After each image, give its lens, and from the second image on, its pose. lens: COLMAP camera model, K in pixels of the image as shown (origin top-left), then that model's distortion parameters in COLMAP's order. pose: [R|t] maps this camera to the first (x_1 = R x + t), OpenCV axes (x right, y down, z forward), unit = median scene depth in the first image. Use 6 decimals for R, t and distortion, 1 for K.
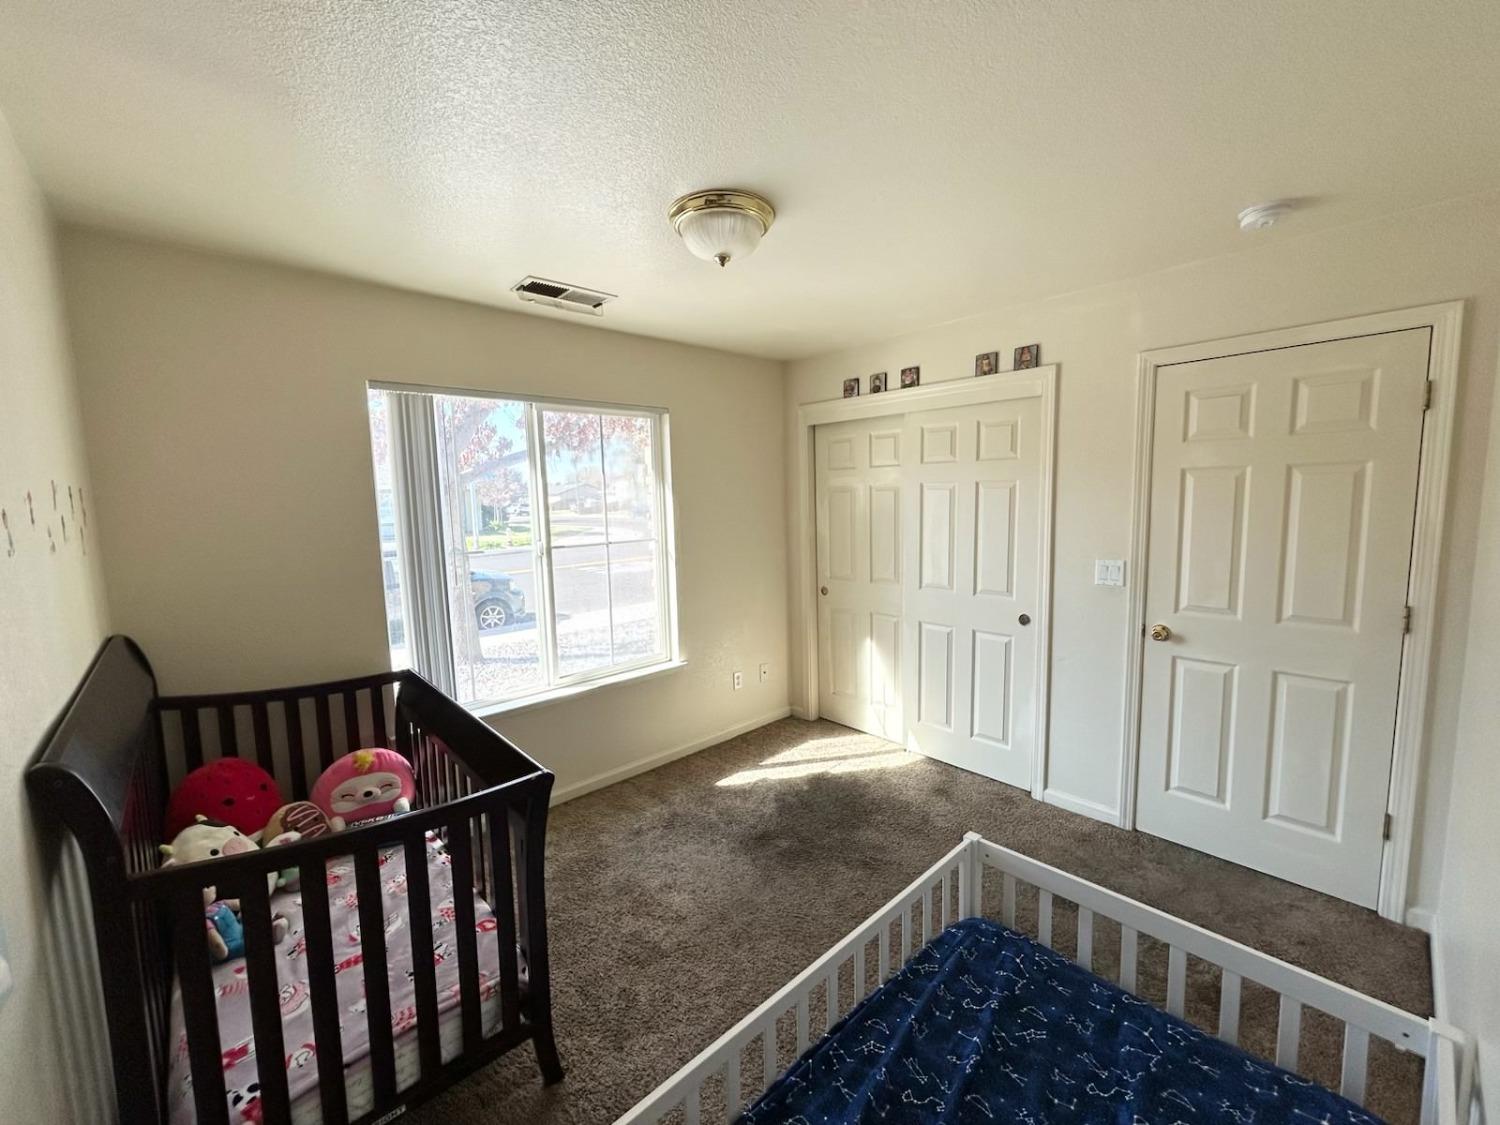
lens RADIAL K [[600.8, 0, 753.1], [0, 600.8, 553.6], [0, 0, 1]] dist [0.001495, 0.000101]
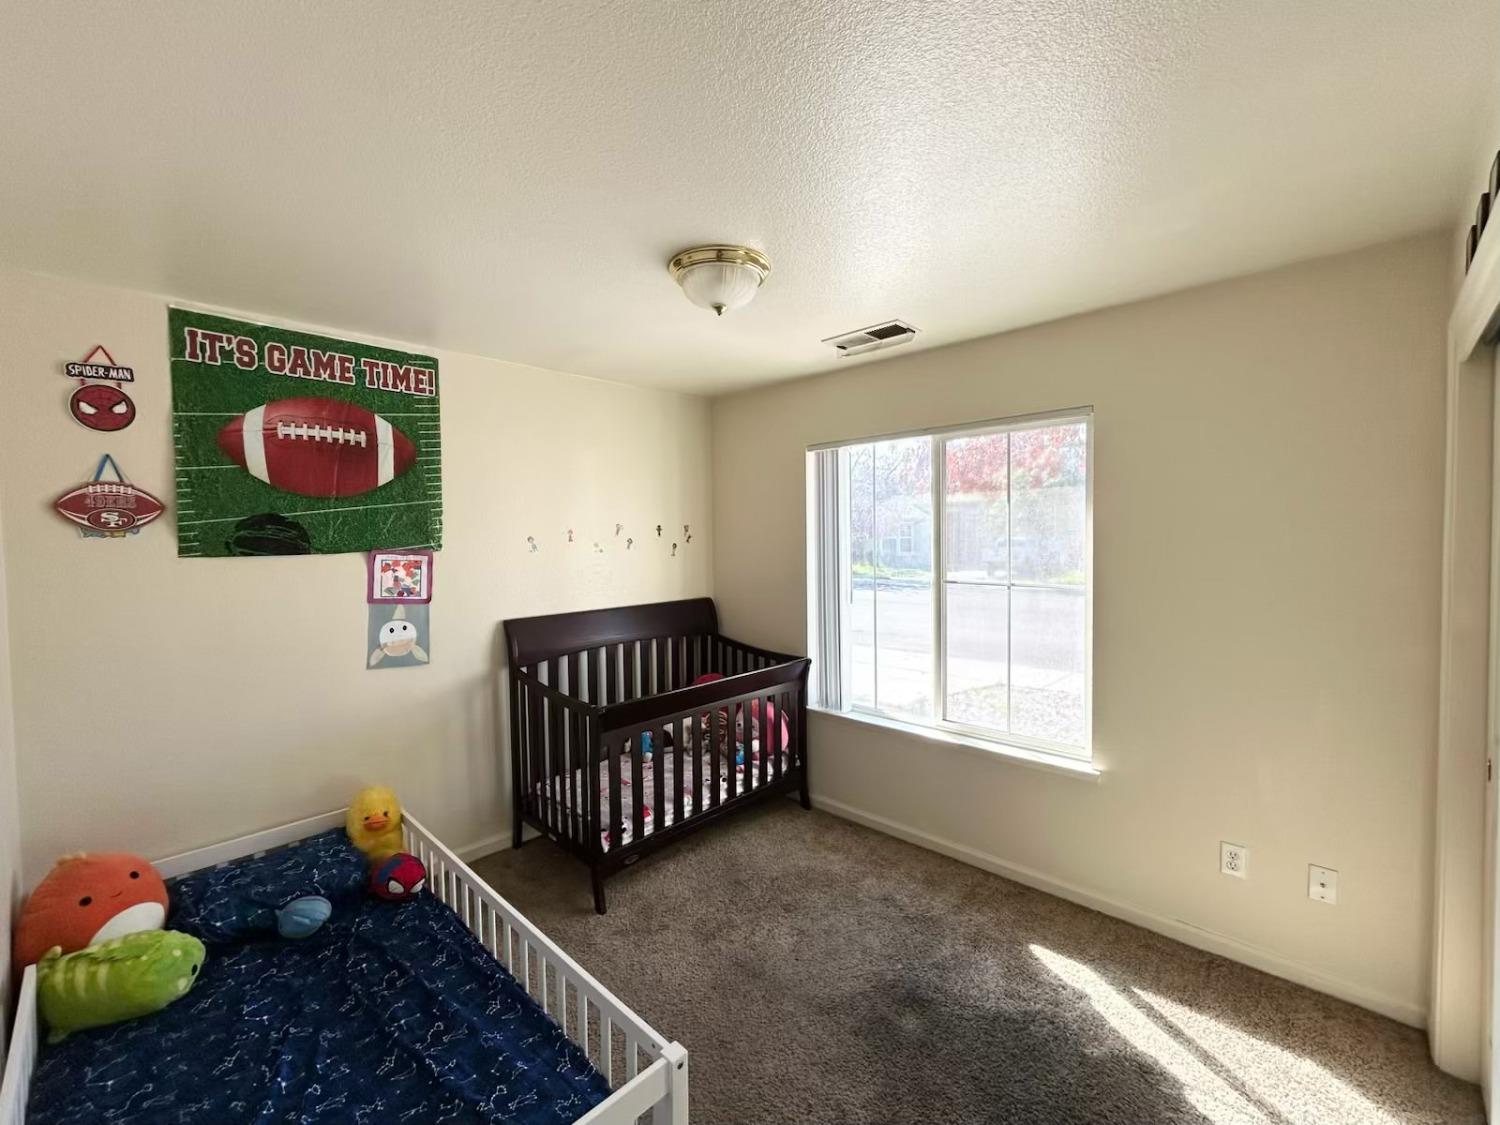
lens RADIAL K [[625.7, 0, 746.6], [0, 625.7, 556.5], [0, 0, 1]] dist [-0.000128, 0.000247]
pose [[0.058591, 0.052588, -0.996896, 0.642787], [-0.088218, 0.994977, 0.047302, -0.069626], [0.994377, 0.085172, 0.062936, 0.620813]]
